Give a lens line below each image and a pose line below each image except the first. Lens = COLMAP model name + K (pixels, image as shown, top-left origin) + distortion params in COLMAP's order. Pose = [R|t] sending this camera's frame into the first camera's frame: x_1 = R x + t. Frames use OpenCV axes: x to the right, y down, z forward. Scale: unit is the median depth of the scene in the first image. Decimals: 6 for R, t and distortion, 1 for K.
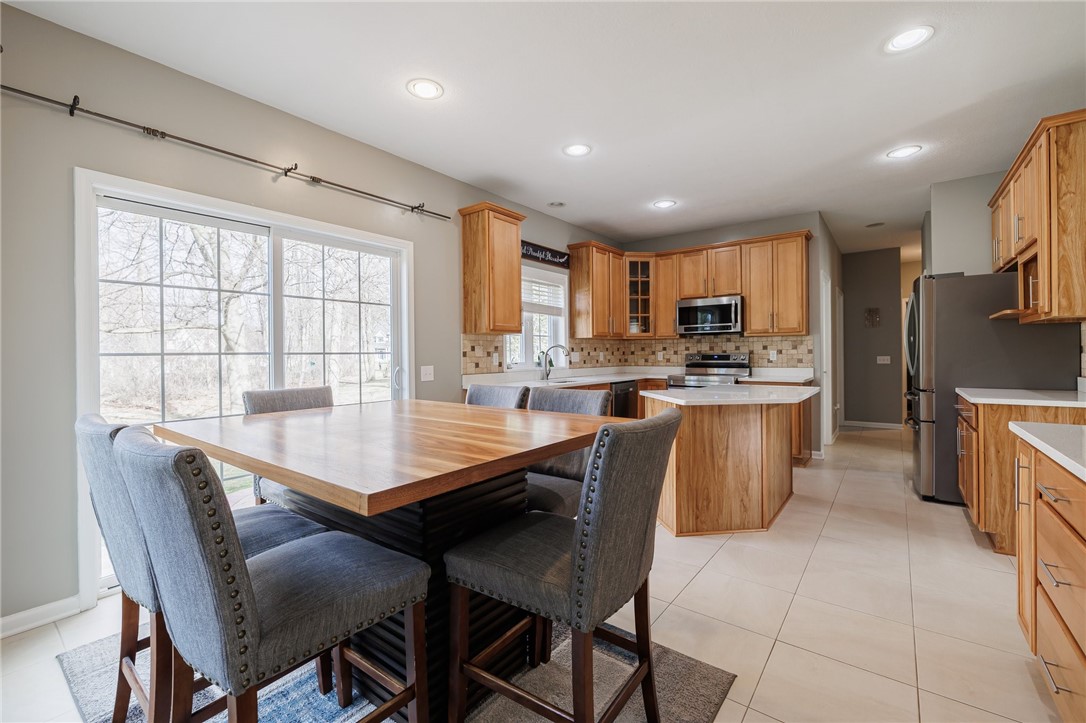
lens RADIAL K [[456.7, 0, 542.3], [0, 456.7, 354.1], [0, 0, 1]] dist [0.000056, -0.000396]
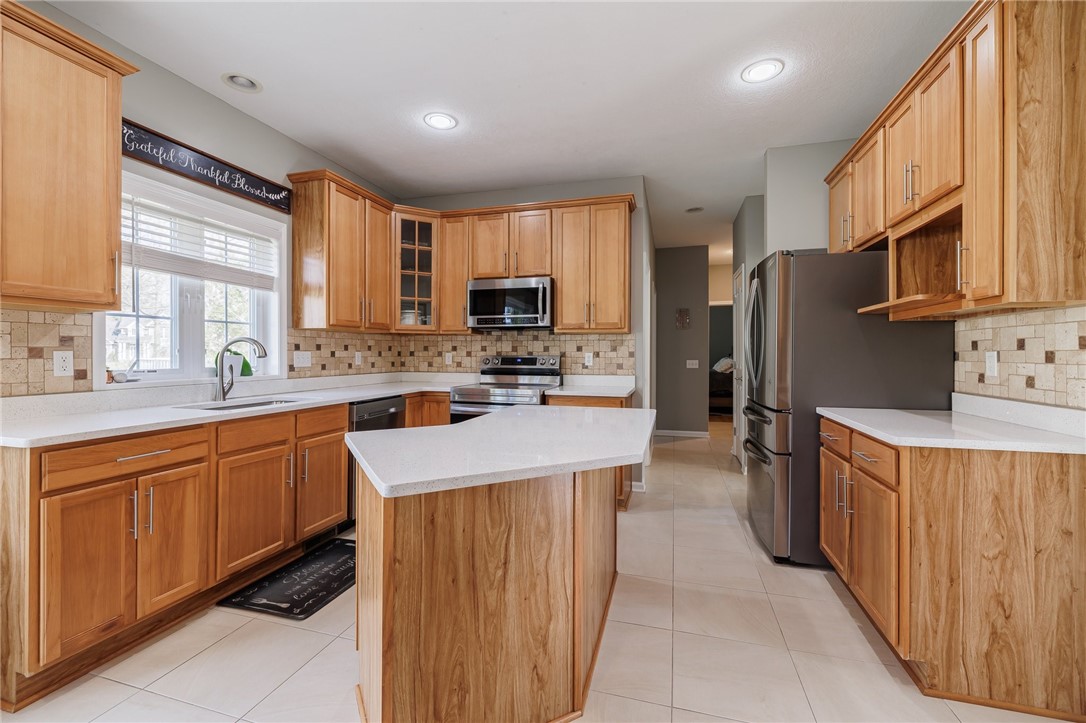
lens RADIAL K [[456.7, 0, 544.2], [0, 456.7, 353.4], [0, 0, 1]] dist [0.000056, -0.000396]
pose [[0.928694, 0.011456, 0.370670, 0.182109], [-0.010728, 0.999934, -0.004027, -0.003279], [-0.370692, -0.000237, 0.928756, 0.379499]]
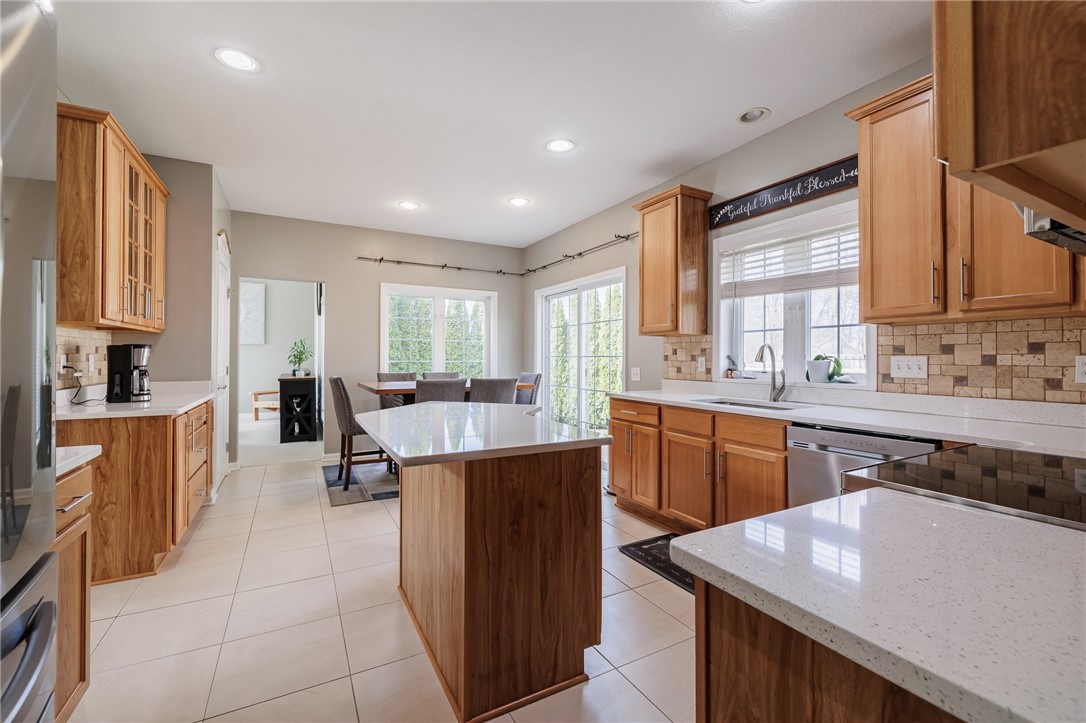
lens RADIAL K [[456.7, 0, 541.1], [0, 456.7, 355.8], [0, 0, 1]] dist [0.000056, -0.000396]
pose [[-0.405572, -0.000310, -0.914063, 0.762466], [-0.005035, 0.999986, 0.001895, -0.004390], [0.914049, 0.005371, -0.405568, 1.063779]]
